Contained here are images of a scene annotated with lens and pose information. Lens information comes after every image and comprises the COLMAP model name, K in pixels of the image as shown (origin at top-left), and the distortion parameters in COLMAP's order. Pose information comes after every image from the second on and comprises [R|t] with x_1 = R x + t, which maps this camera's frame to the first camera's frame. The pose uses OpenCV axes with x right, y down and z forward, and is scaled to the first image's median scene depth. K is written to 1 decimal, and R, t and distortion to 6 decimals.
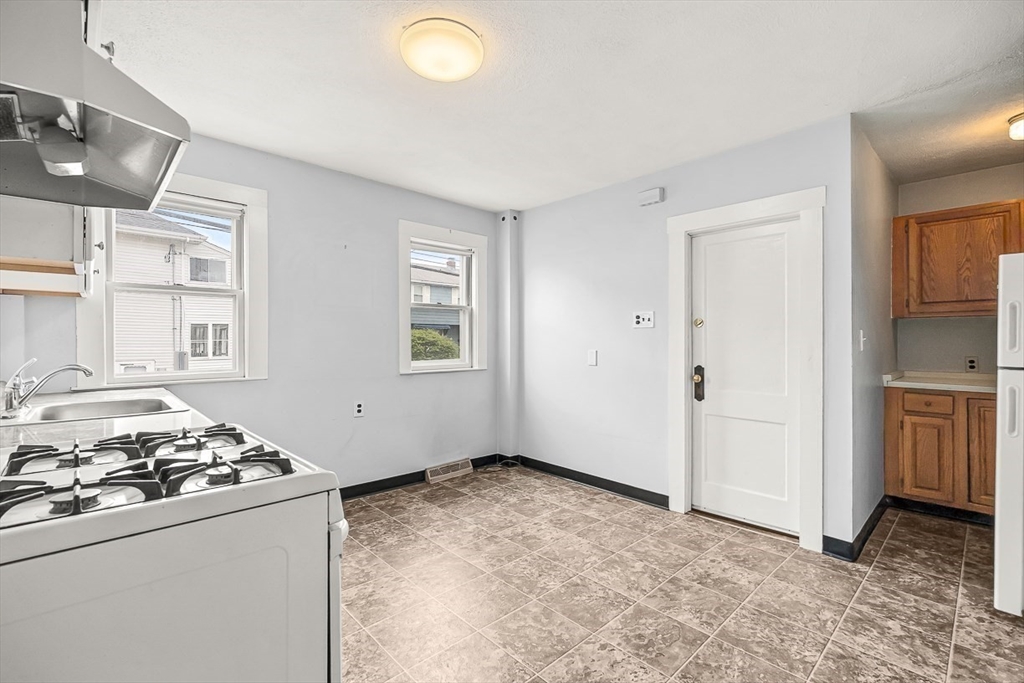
lens RADIAL K [[446.0, 0, 503.4], [0, 446.0, 345.7], [0, 0, 1]] dist [-0.012086, -0.000658]
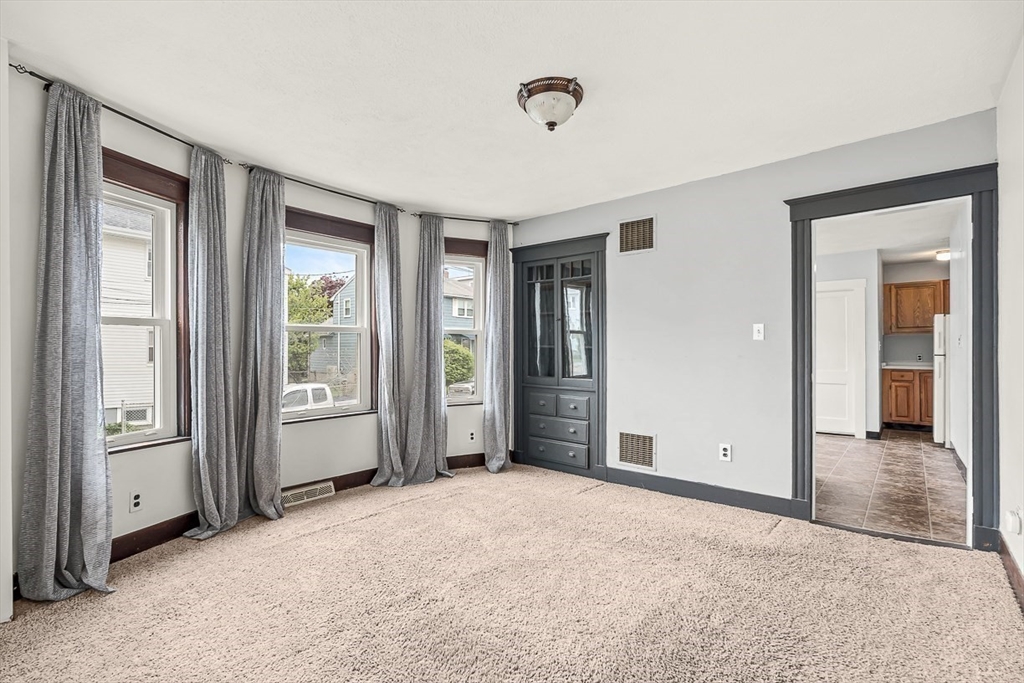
lens RADIAL K [[482.7, 0, 513.0], [0, 482.7, 349.7], [0, 0, 1]] dist [0.001870, 0.000989]
pose [[0.989639, -0.003457, 0.143535, -3.844129], [0.004993, 0.999934, -0.010347, 0.066782], [-0.143490, 0.010957, 0.989591, -3.243380]]
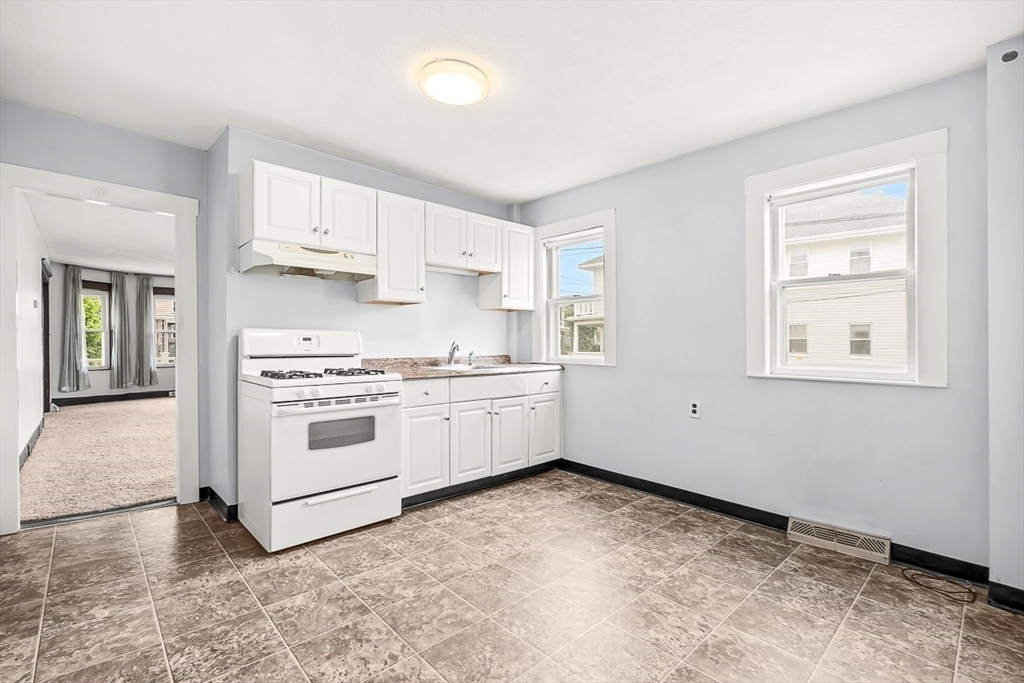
lens RADIAL K [[473.5, 0, 513.7], [0, 473.5, 335.8], [0, 0, 1]] dist [0.002991, -0.002353]
pose [[-0.009572, -0.013372, -0.999865, 0.630261], [-0.013736, 0.999818, -0.013240, 0.013595], [0.999860, 0.013608, -0.009754, 0.635645]]
